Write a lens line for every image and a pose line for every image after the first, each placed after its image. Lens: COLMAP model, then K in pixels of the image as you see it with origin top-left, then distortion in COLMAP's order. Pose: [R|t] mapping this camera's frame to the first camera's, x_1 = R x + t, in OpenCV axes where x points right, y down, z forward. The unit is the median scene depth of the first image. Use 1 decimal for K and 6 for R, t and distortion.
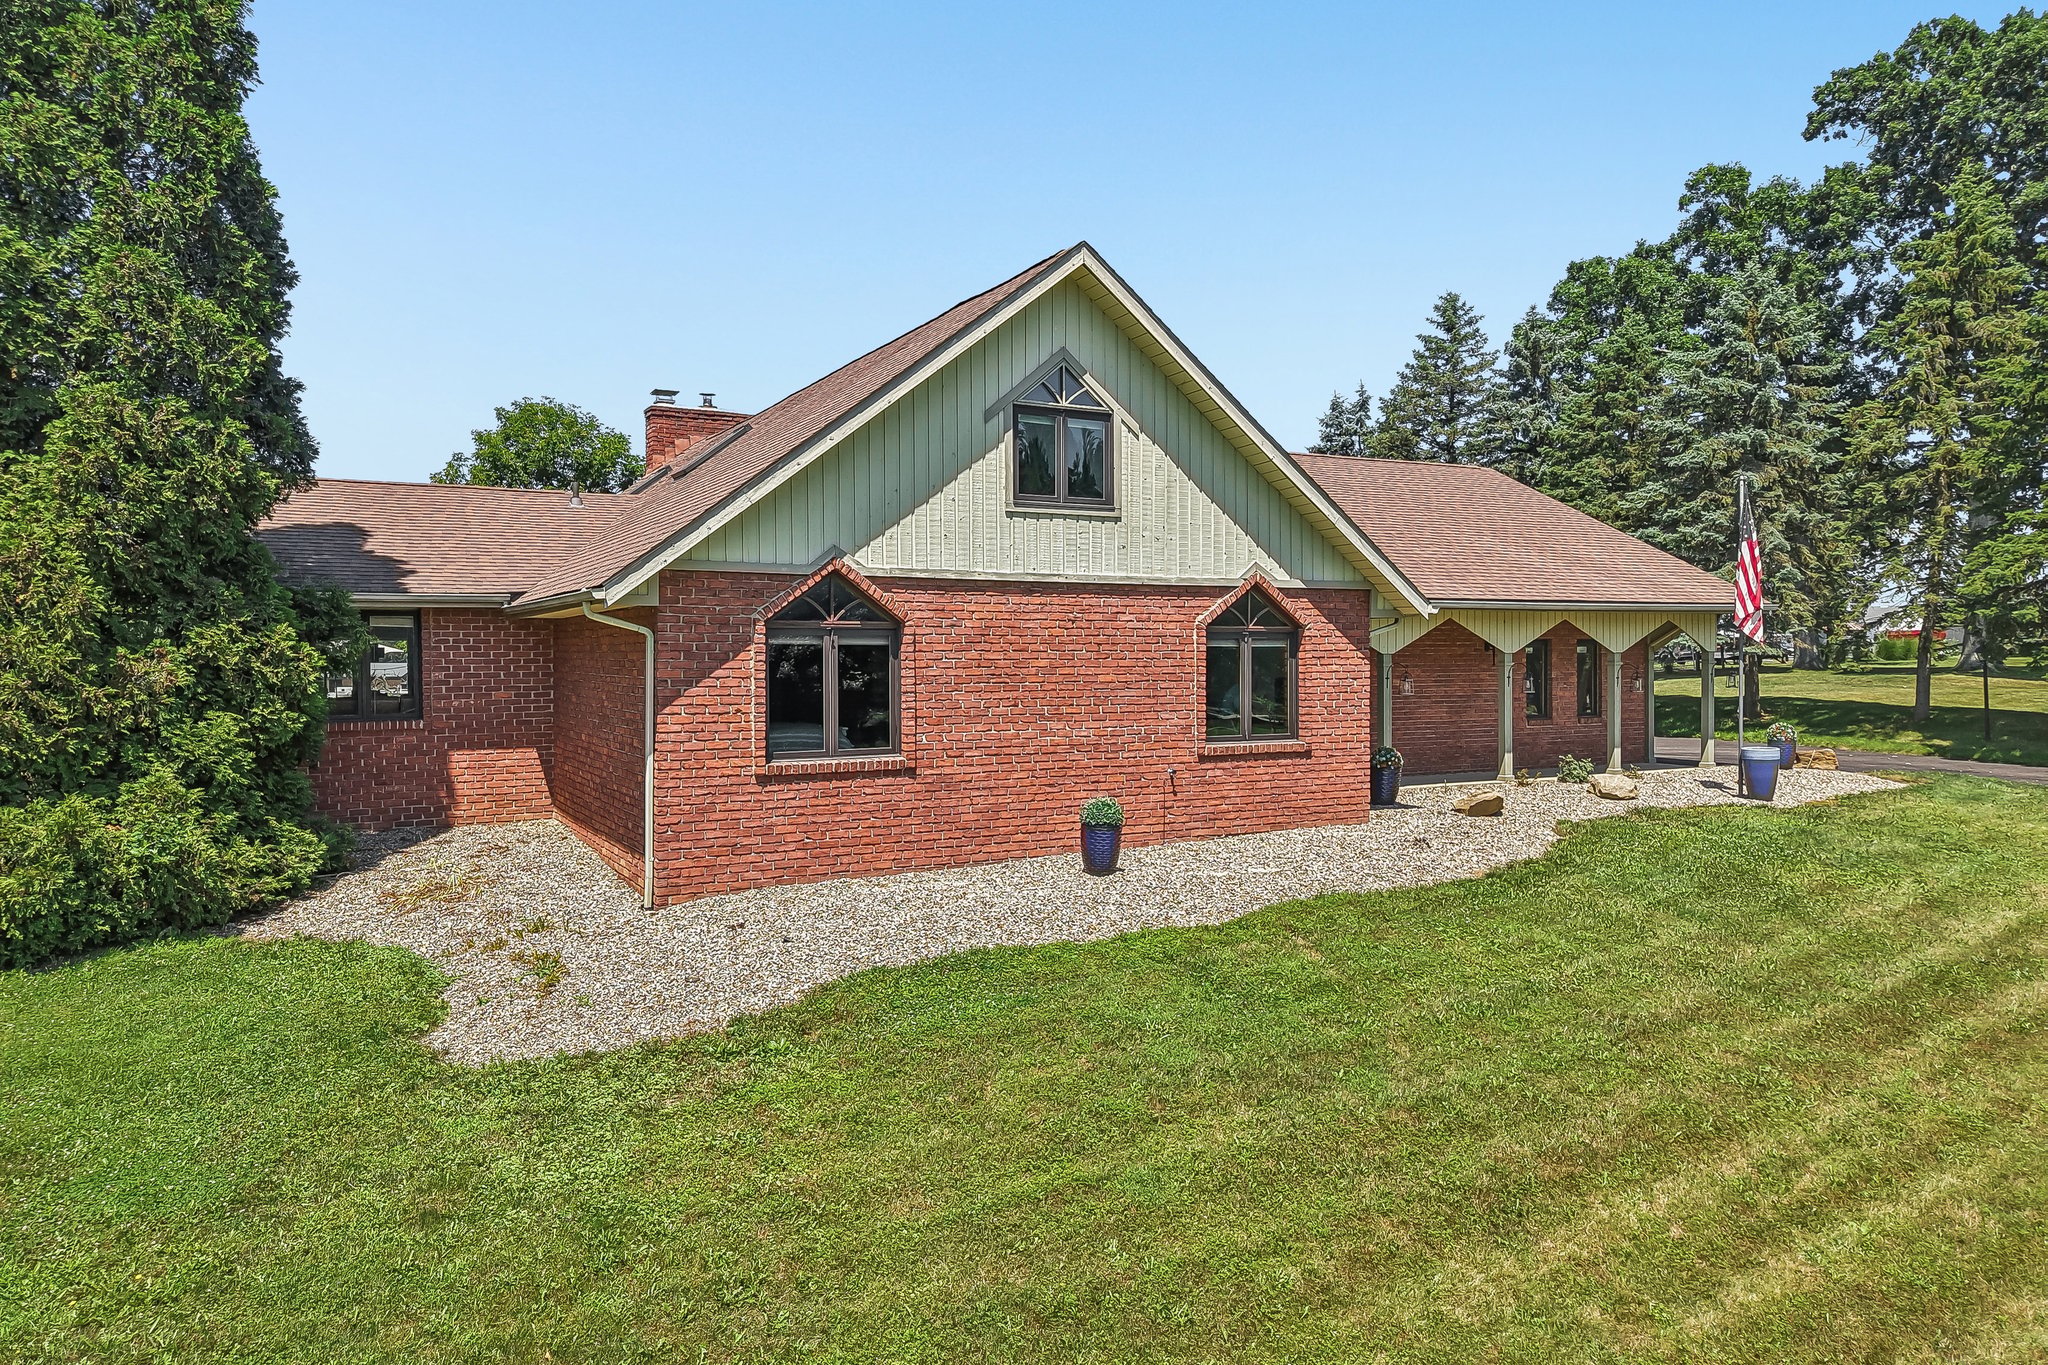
lens RADIAL K [[1364.7, 0, 1024.0], [0, 1364.7, 682.5], [0, 0, 1]] dist [0.061999, -0.078701]
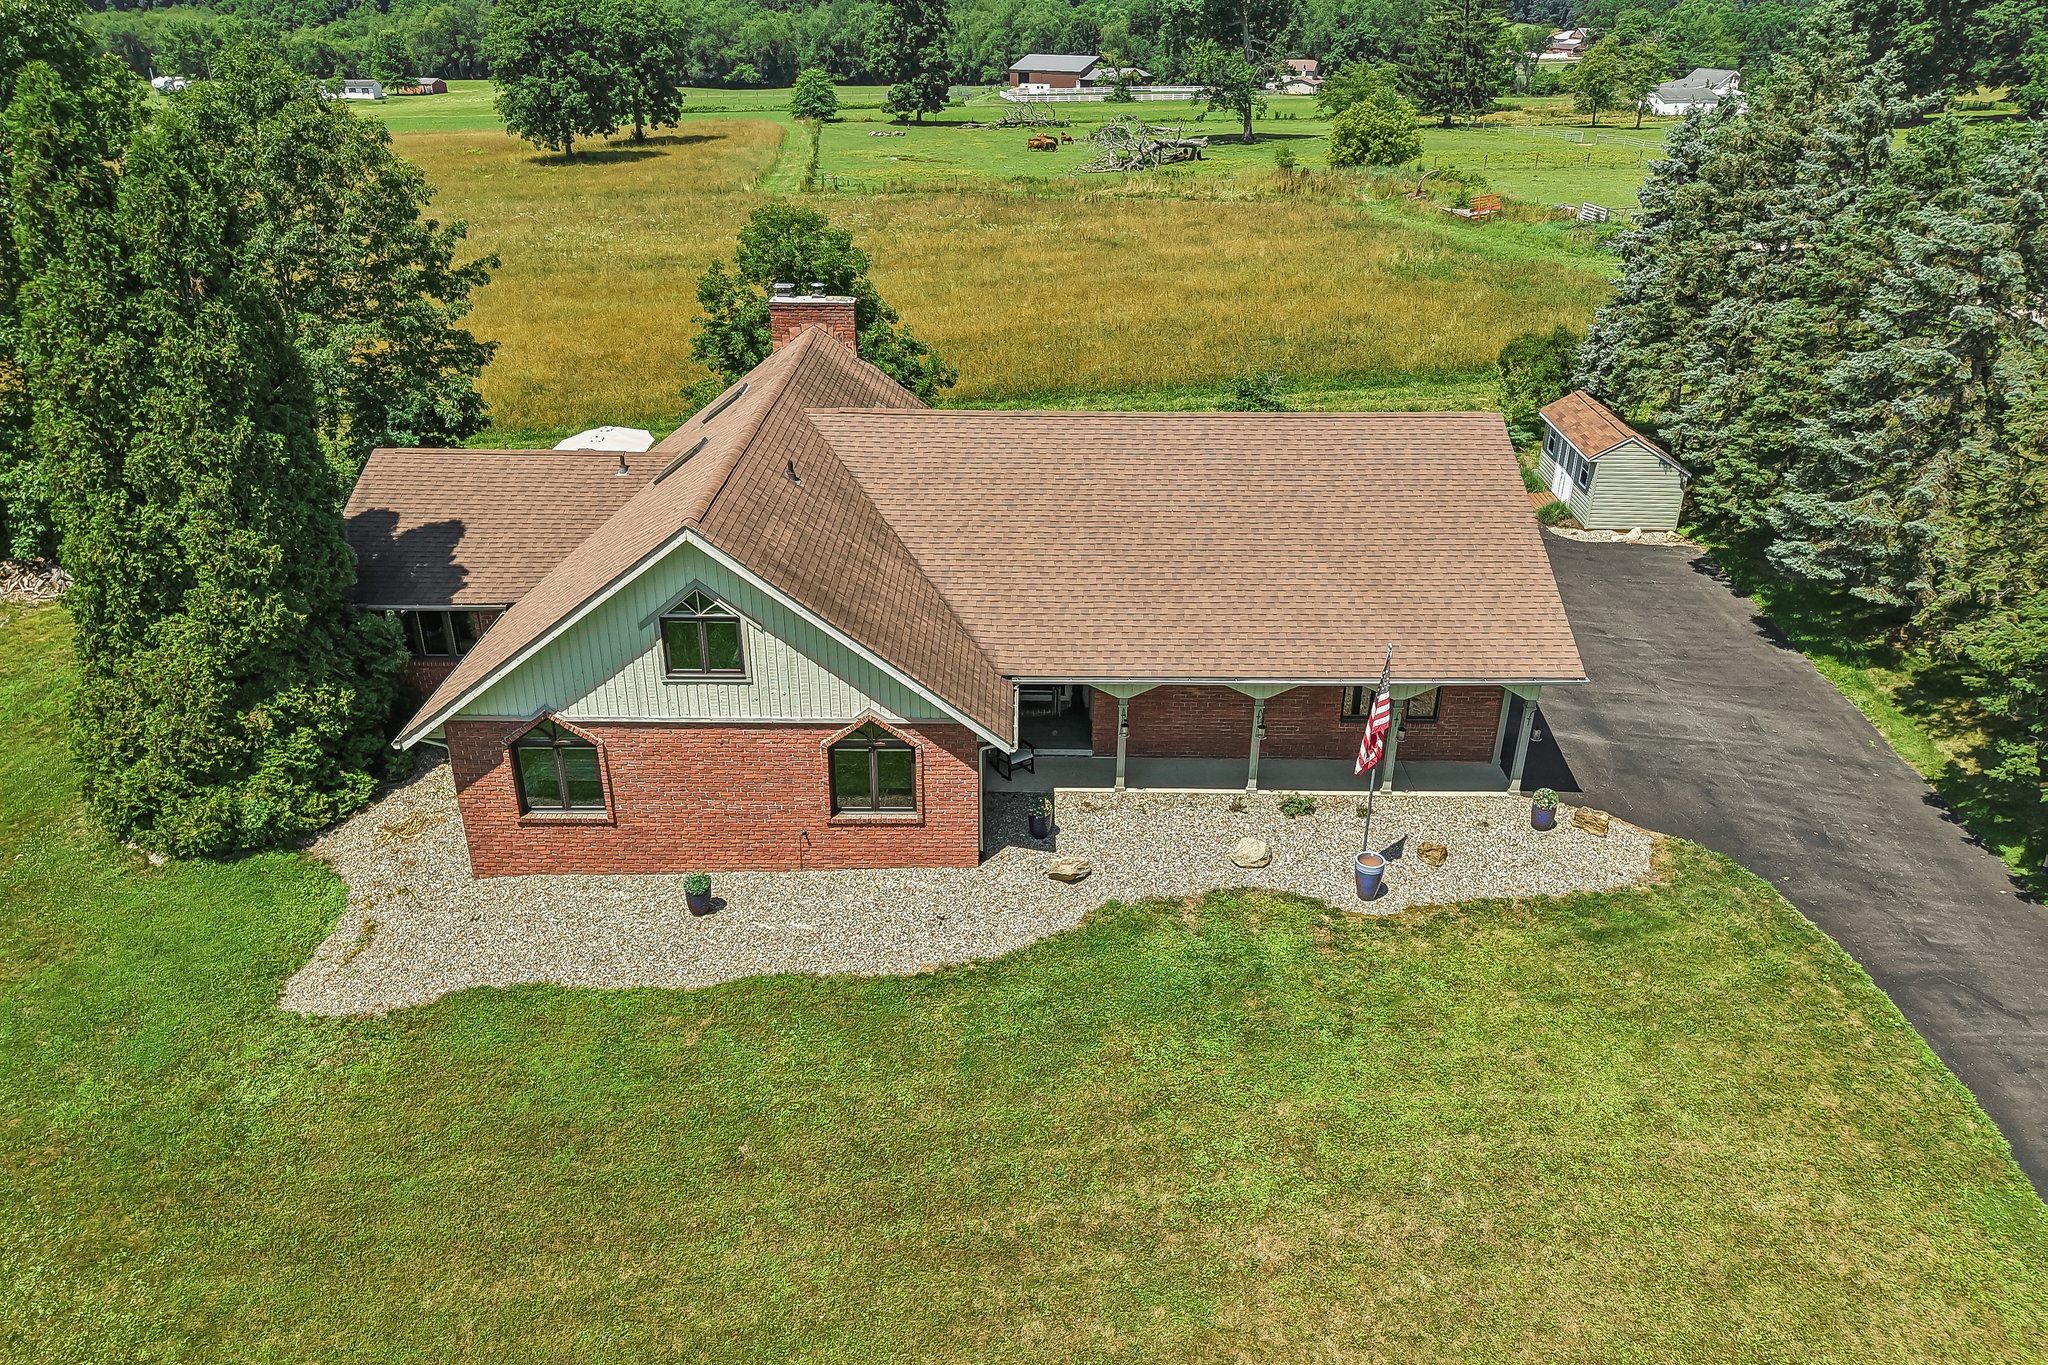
lens RADIAL K [[1376.6, 0, 1028.9], [0, 1376.6, 676.8], [0, 0, 1]] dist [0.010356, -0.000943]
pose [[0.880973, 0.218899, -0.419488, 0.954566], [-0.022223, 0.904717, 0.425433, -0.764181], [0.472644, -0.365473, 0.801896, -0.038482]]
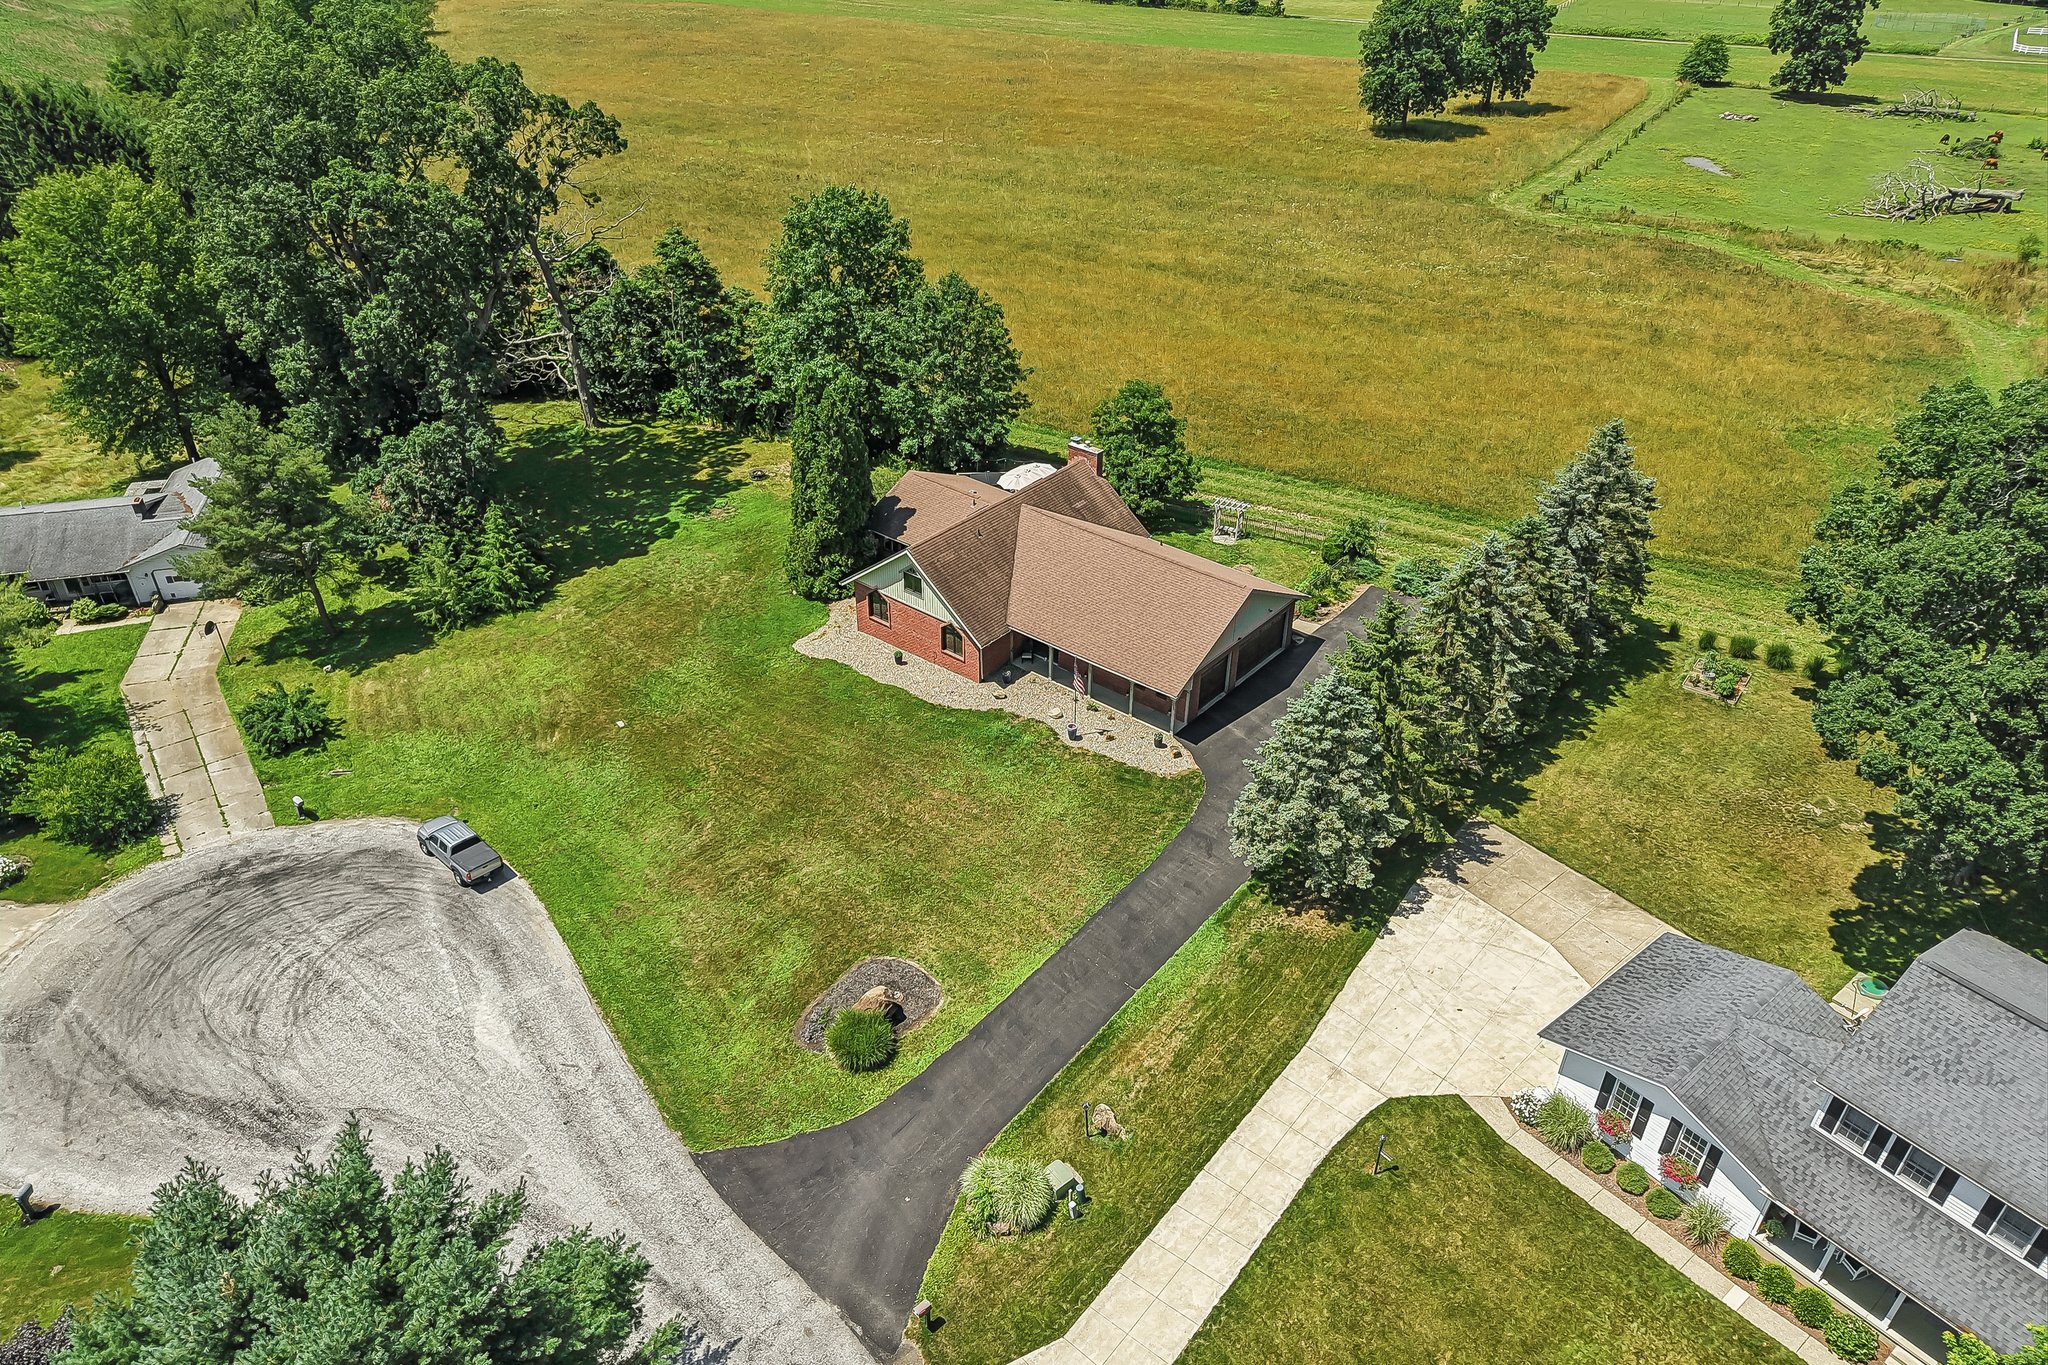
lens RADIAL K [[1364.7, 0, 1024.0], [0, 1364.7, 682.5], [0, 0, 1]] dist [0.061999, -0.078701]
pose [[0.372627, 0.515724, -0.771477, 3.901213], [-0.027328, 0.837088, 0.546385, -2.414382], [0.927579, -0.182515, 0.326015, -0.233983]]
